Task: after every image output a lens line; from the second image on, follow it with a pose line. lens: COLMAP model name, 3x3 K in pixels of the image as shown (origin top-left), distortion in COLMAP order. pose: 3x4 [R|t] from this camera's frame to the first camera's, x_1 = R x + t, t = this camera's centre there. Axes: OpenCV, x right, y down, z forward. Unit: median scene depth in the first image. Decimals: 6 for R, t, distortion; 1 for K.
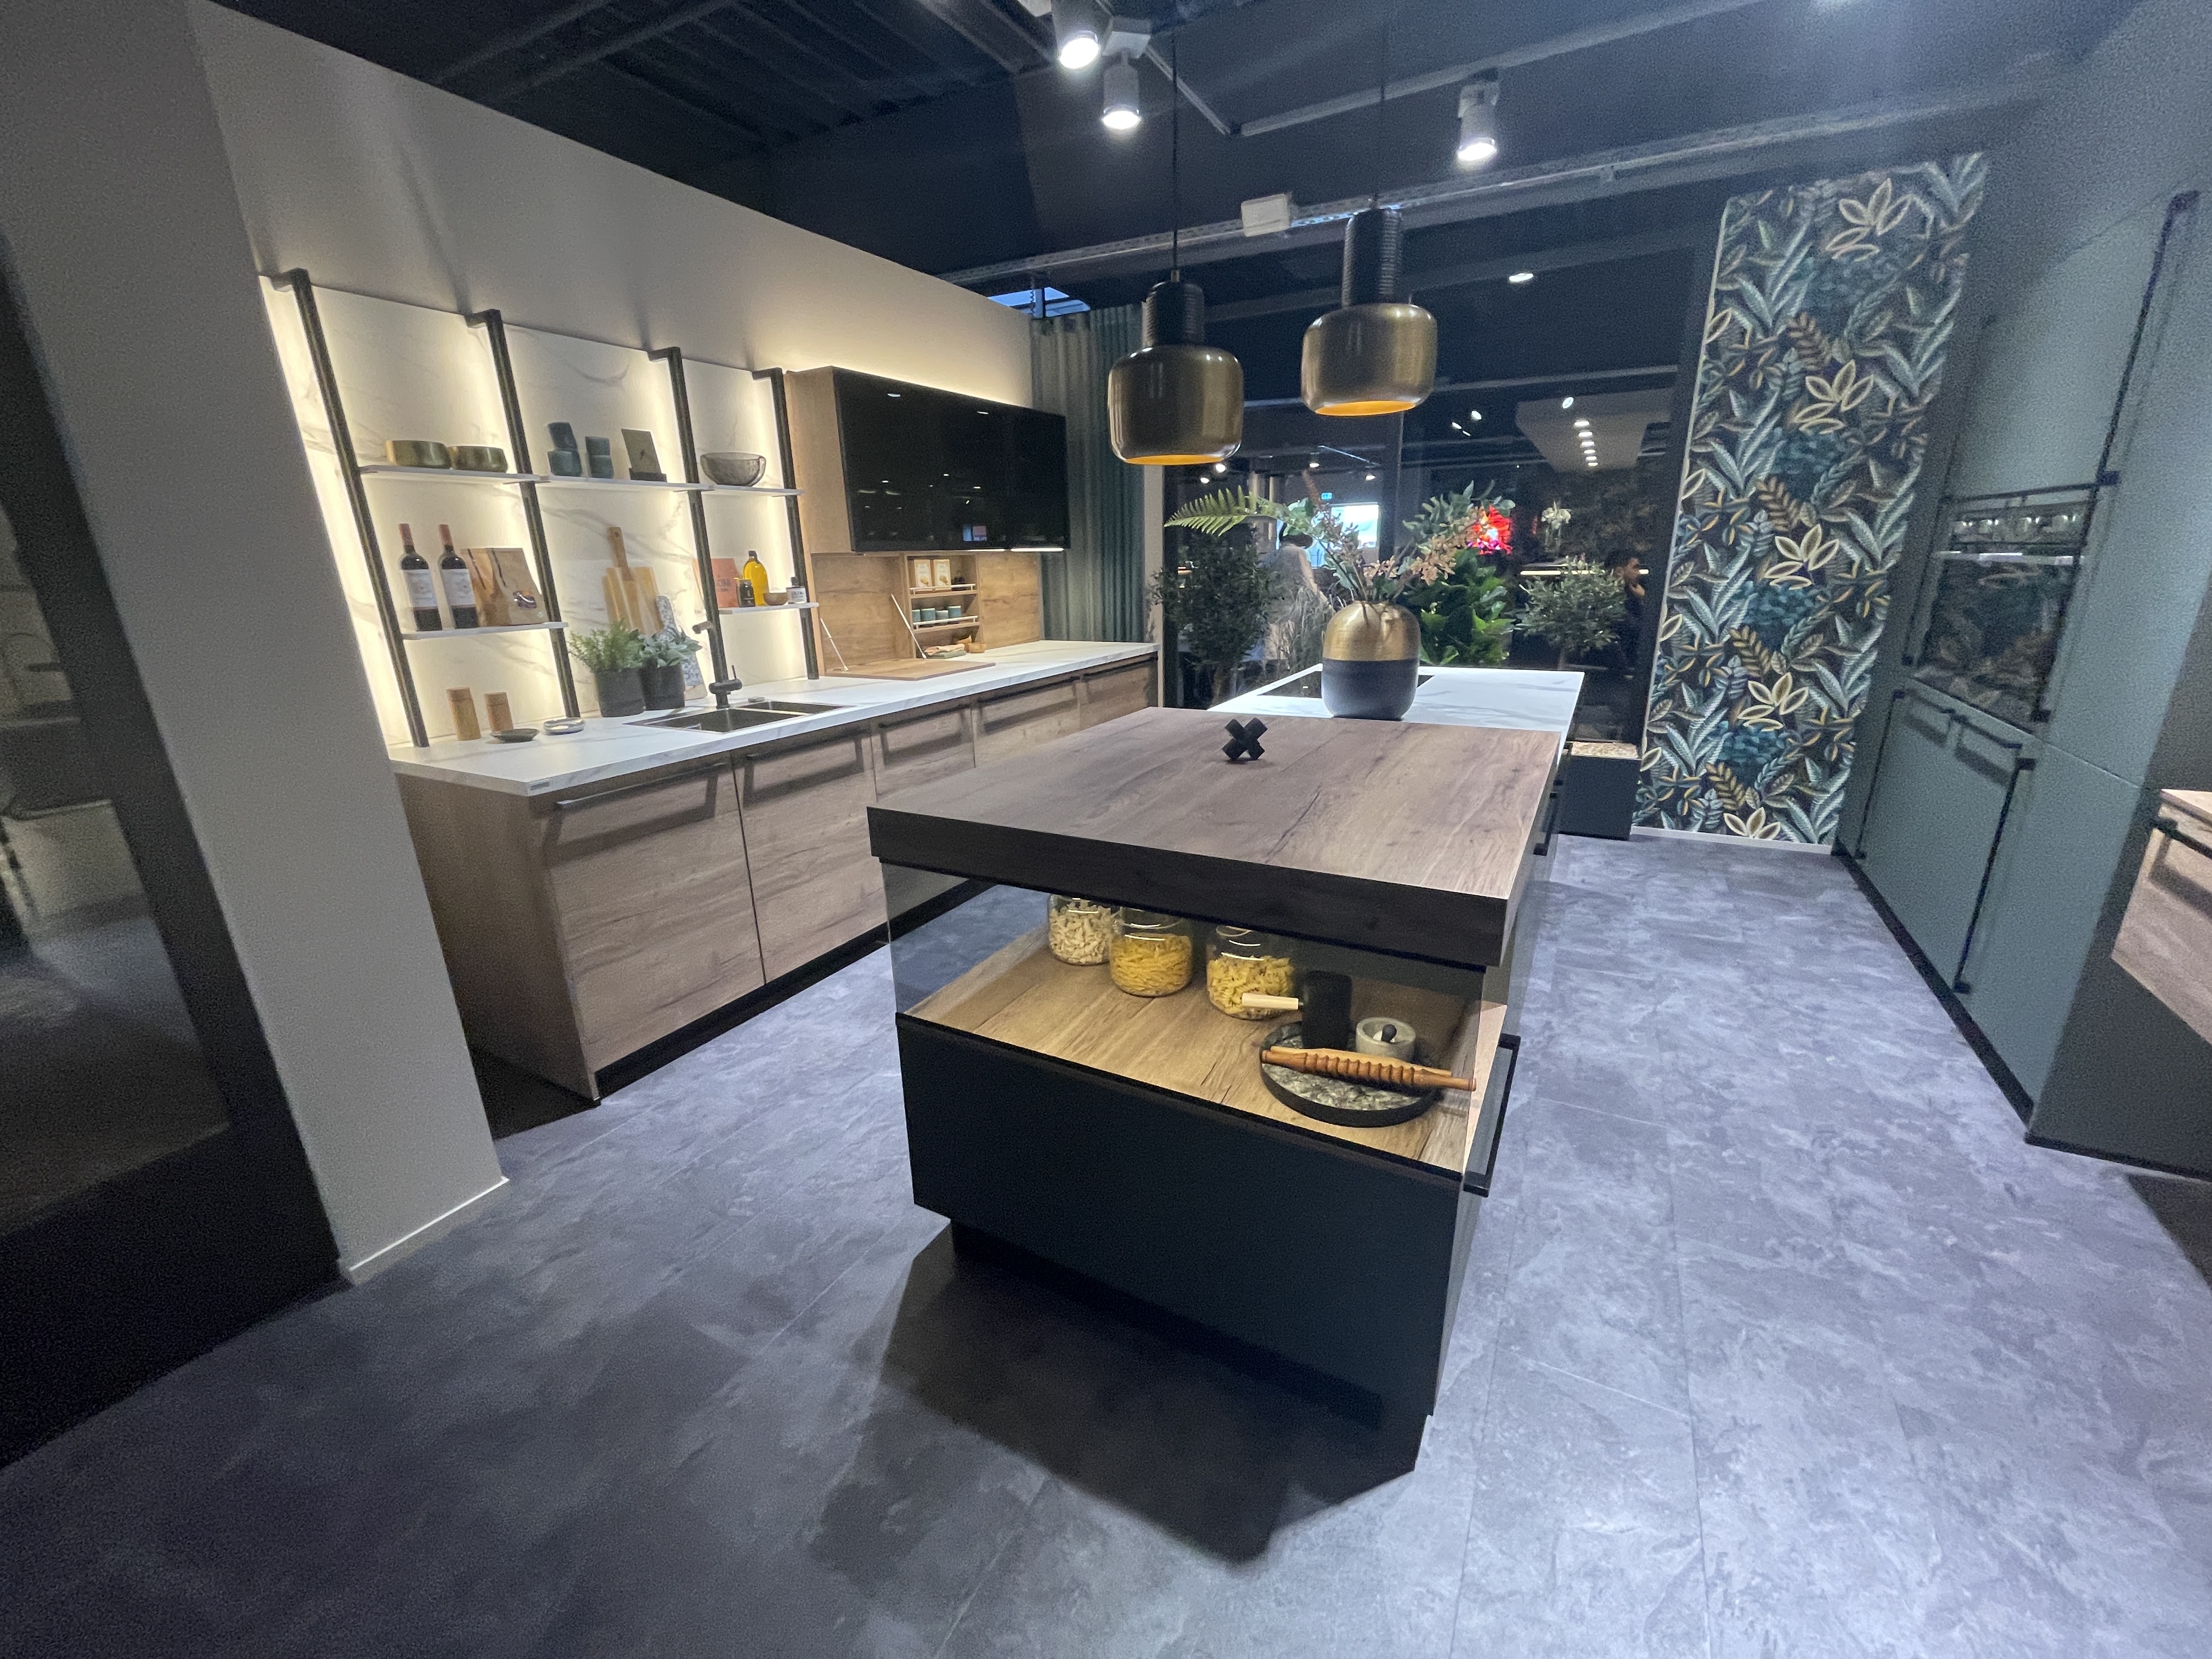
lens RADIAL K [[892.4, 0, 1094.5], [0, 892.4, 833.9], [0, 0, 1]] dist [-0.001451, 0.000288]
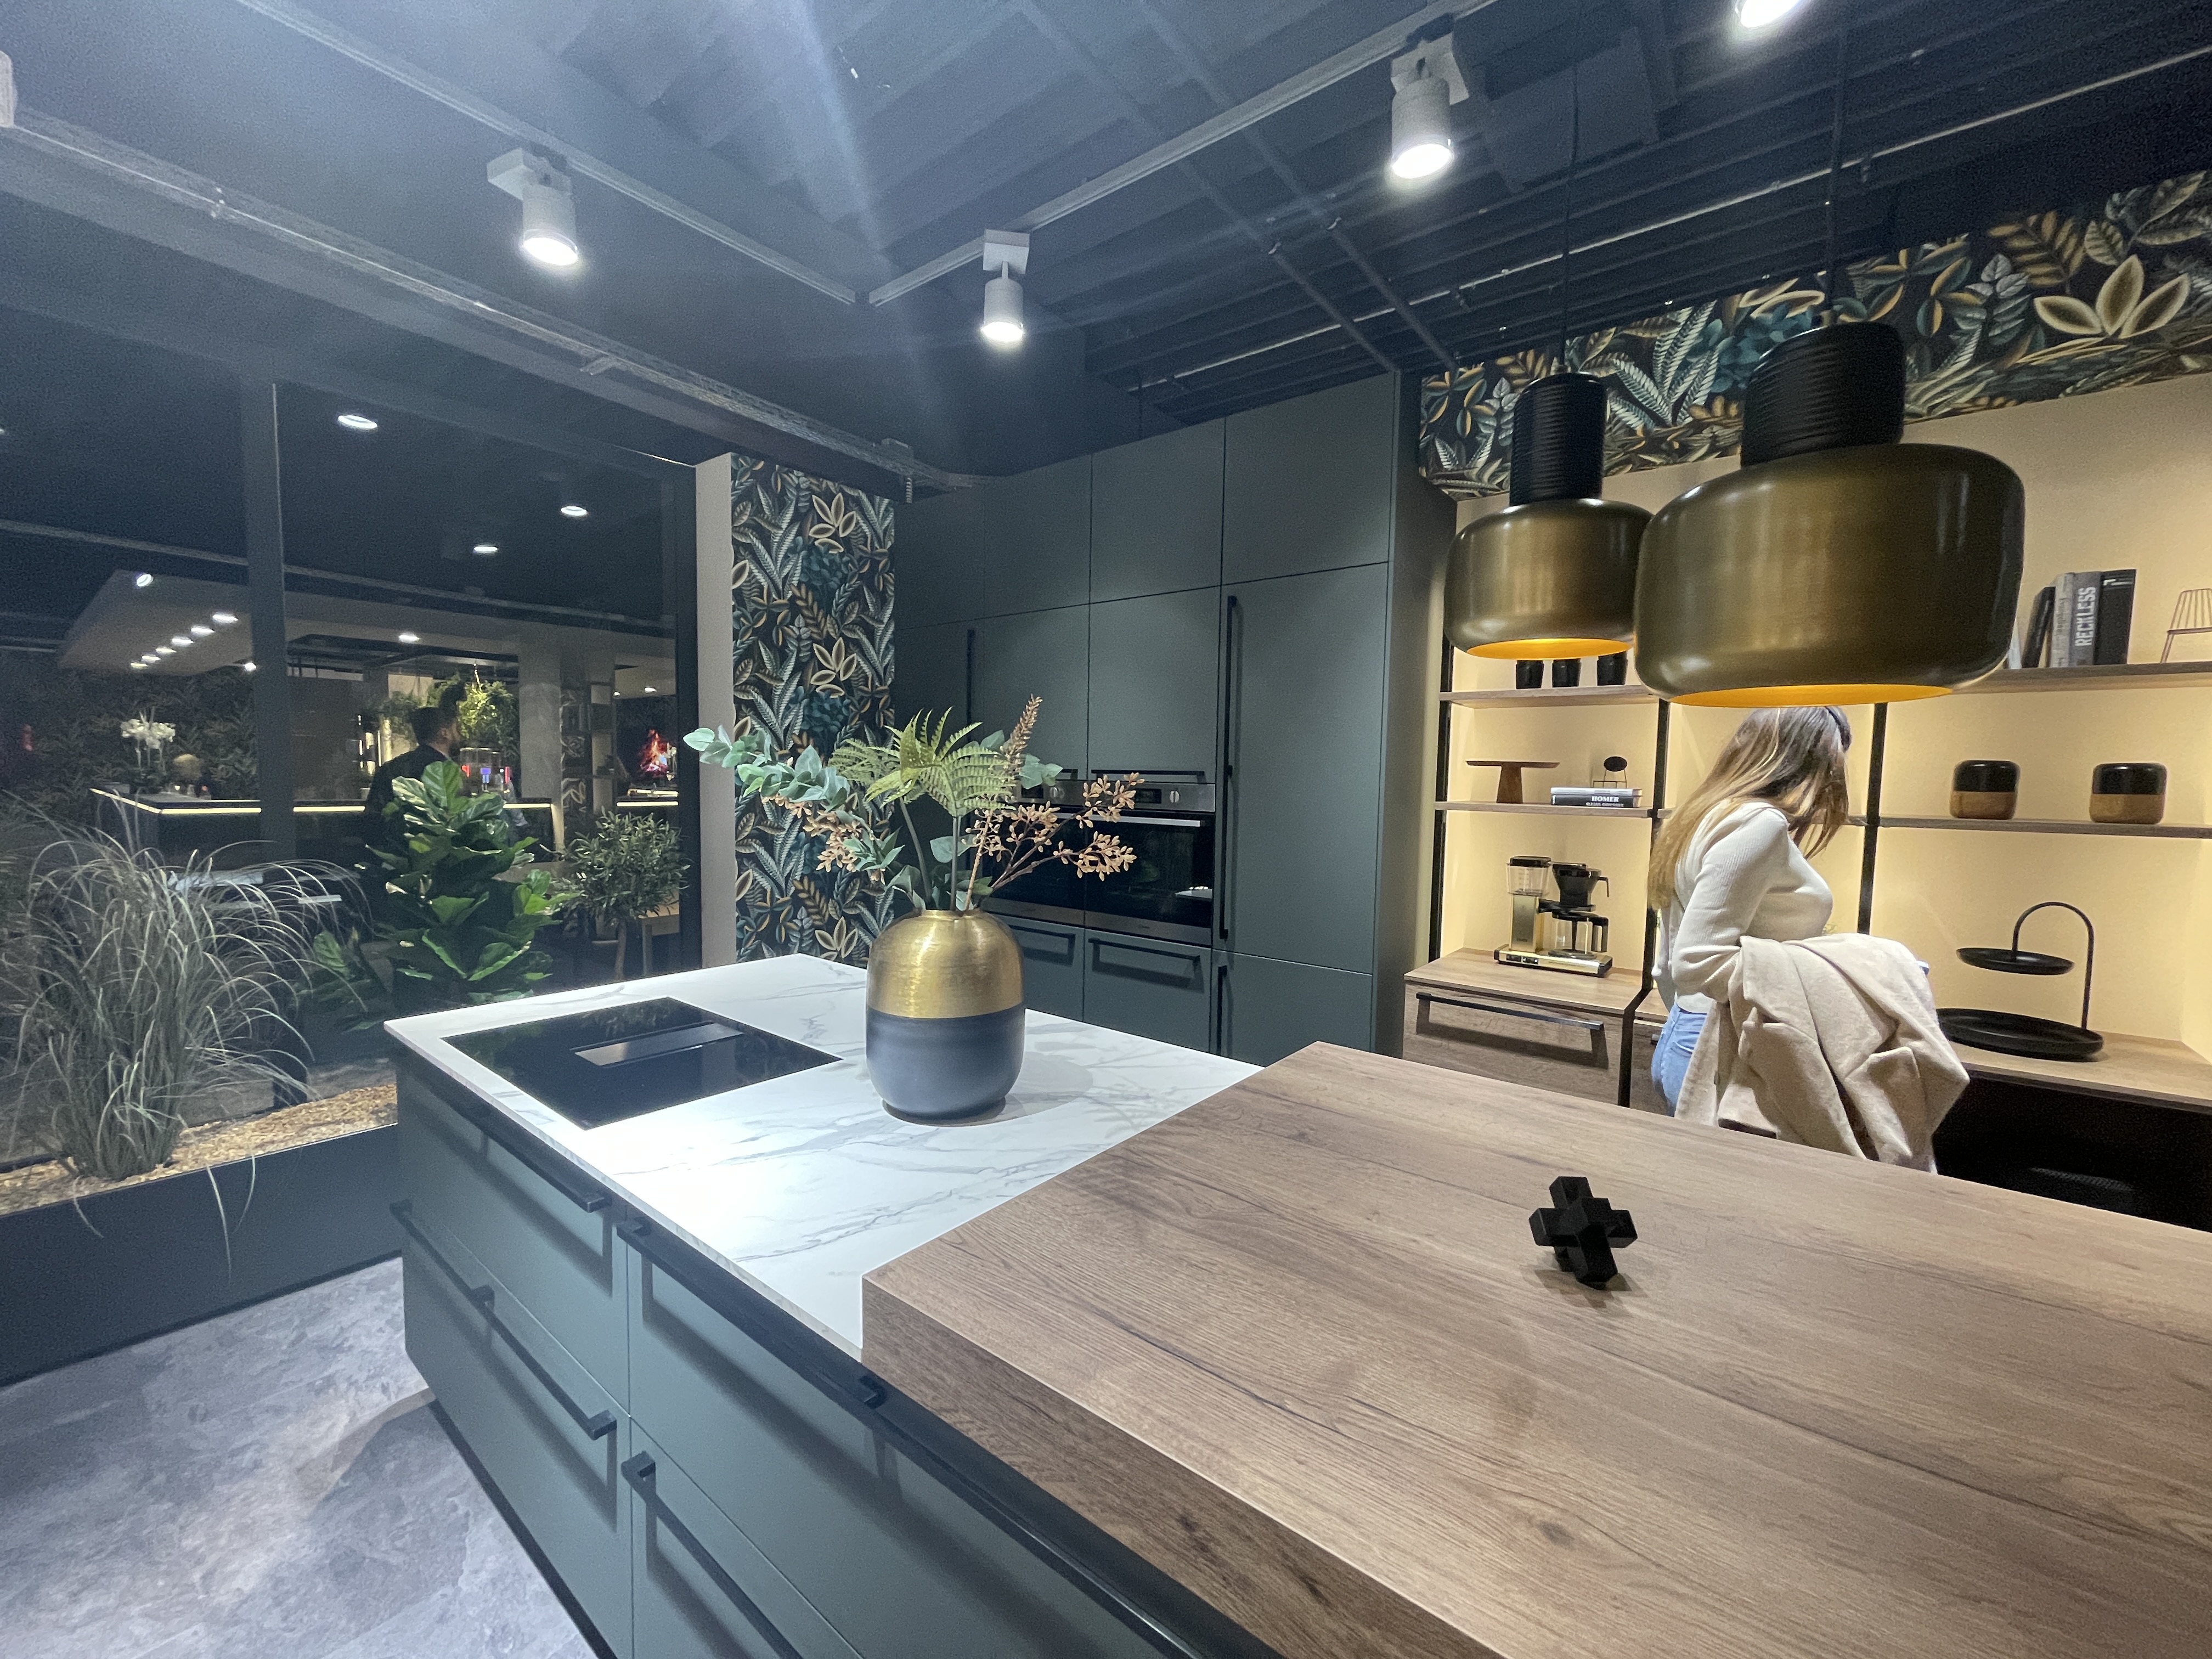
lens RADIAL K [[892.4, 0, 1089.6], [0, 892.4, 831.2], [0, 0, 1]] dist [-0.001451, 0.000288]
pose [[0.166603, -0.033696, 0.985448, -0.250412], [0.272225, 0.962144, -0.013124, -0.269678], [-0.947701, 0.270450, 0.169469, 0.776715]]
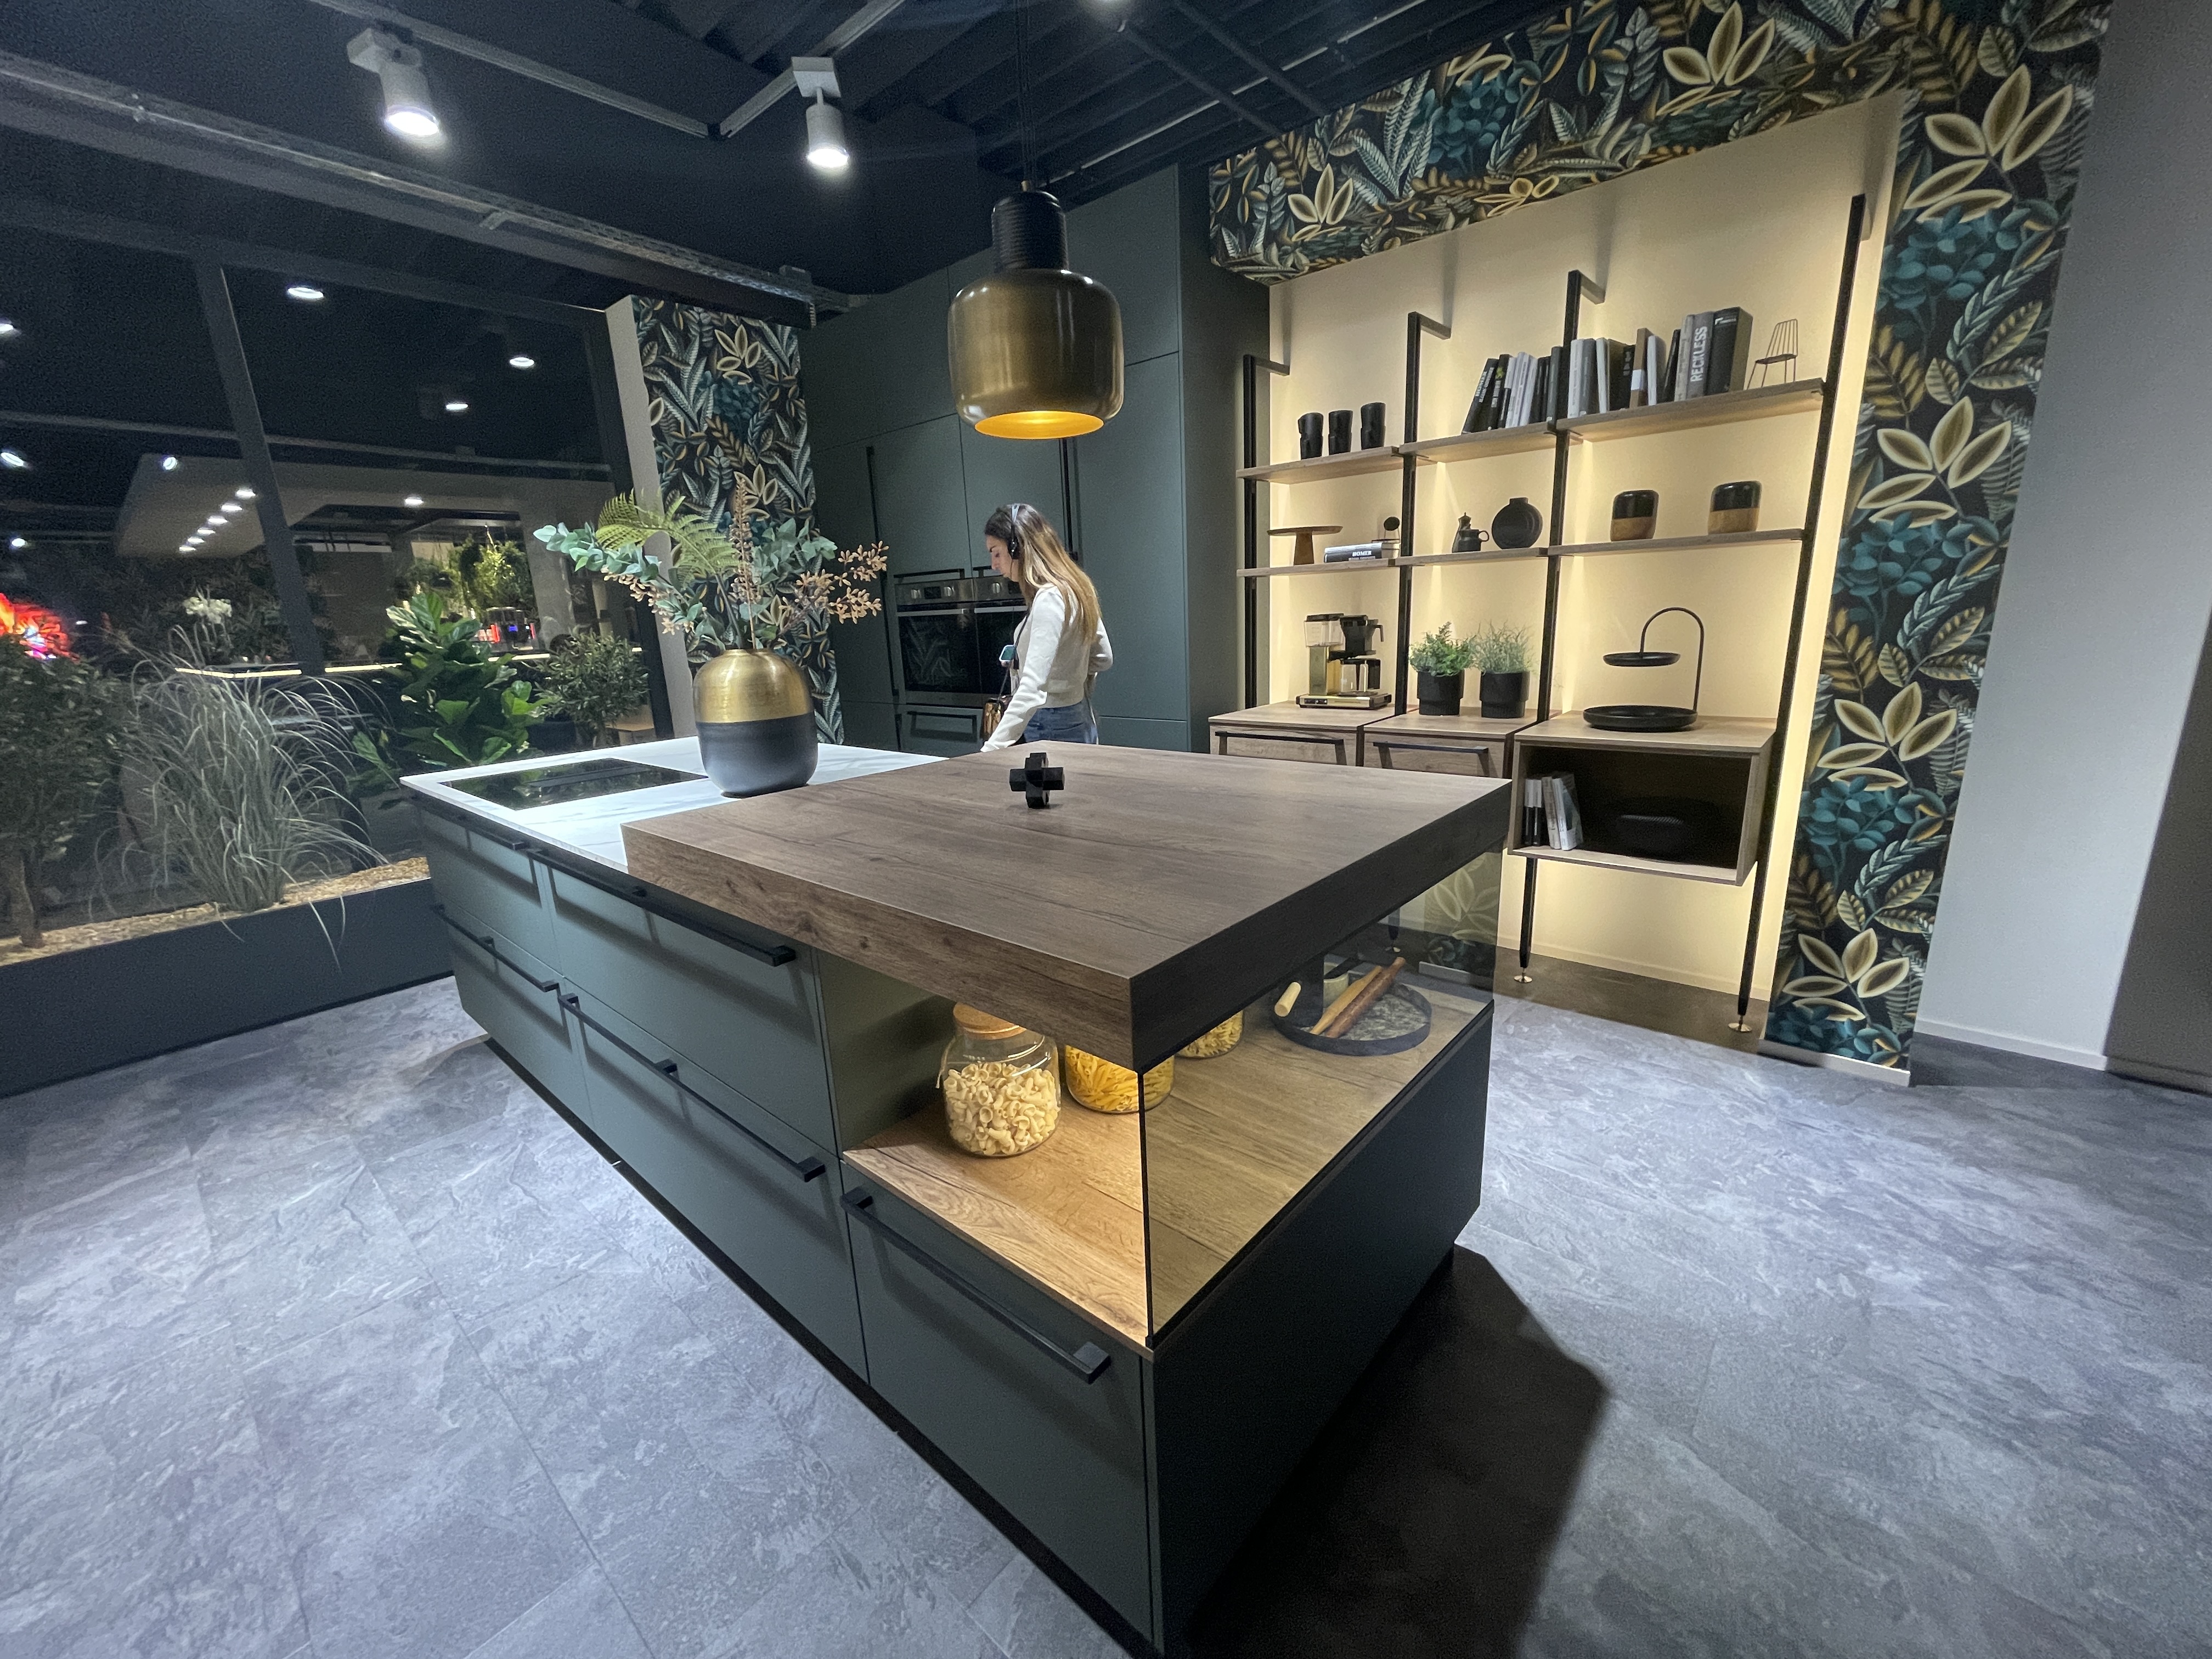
lens RADIAL K [[892.4, 0, 1091.7], [0, 892.4, 832.9], [0, 0, 1]] dist [-0.001451, 0.000288]
pose [[0.215338, -0.222689, 0.950810, -0.434673], [0.330137, 0.932926, 0.143731, -0.112660], [-0.919042, 0.282947, 0.274412, 0.513531]]
